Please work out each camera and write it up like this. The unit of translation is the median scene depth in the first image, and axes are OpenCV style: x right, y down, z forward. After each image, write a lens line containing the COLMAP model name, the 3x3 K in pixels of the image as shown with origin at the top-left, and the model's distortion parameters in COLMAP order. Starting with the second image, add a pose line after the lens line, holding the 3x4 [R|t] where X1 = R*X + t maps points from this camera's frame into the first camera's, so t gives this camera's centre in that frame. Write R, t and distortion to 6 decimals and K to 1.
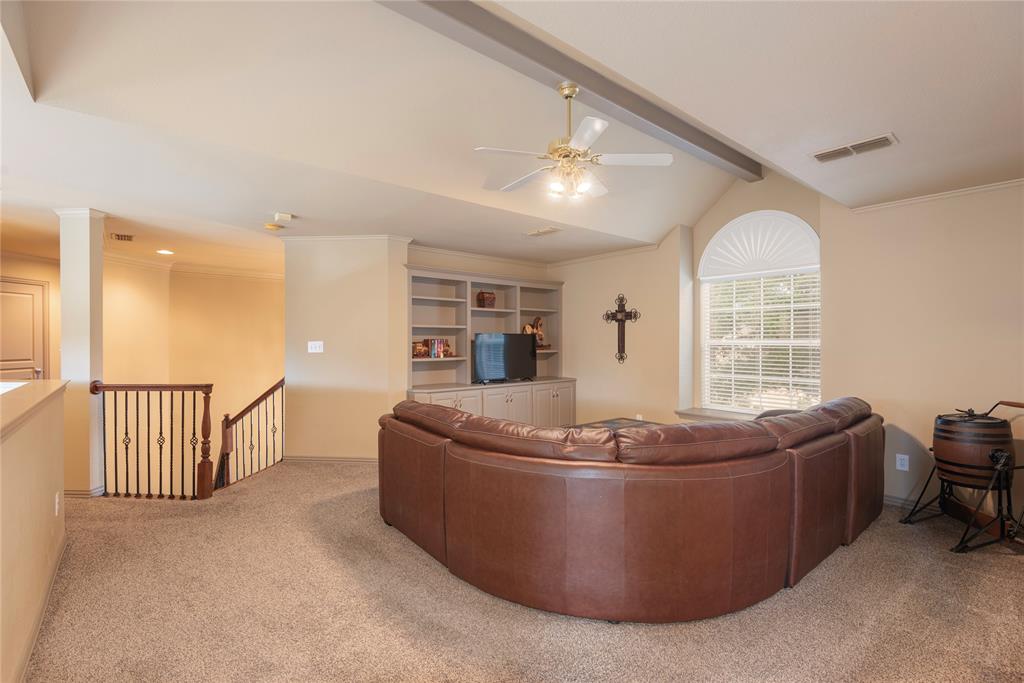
lens RADIAL K [[458.8, 0, 512.8], [0, 458.8, 340.1], [0, 0, 1]] dist [0.038346, -0.028306]
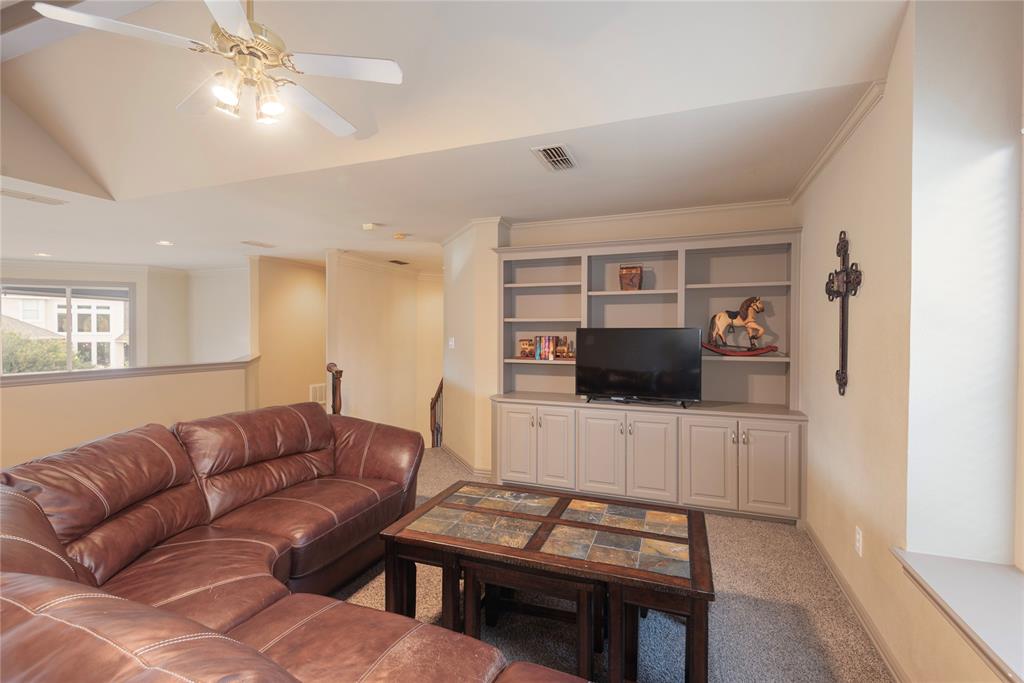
lens RADIAL K [[458.8, 0, 512.8], [0, 458.8, 340.1], [0, 0, 1]] dist [0.038346, -0.028306]
pose [[0.496035, 0.011348, -0.868229, 0.487567], [-0.005060, 0.999935, 0.010179, -0.002847], [0.868288, -0.000656, 0.496060, 0.557358]]
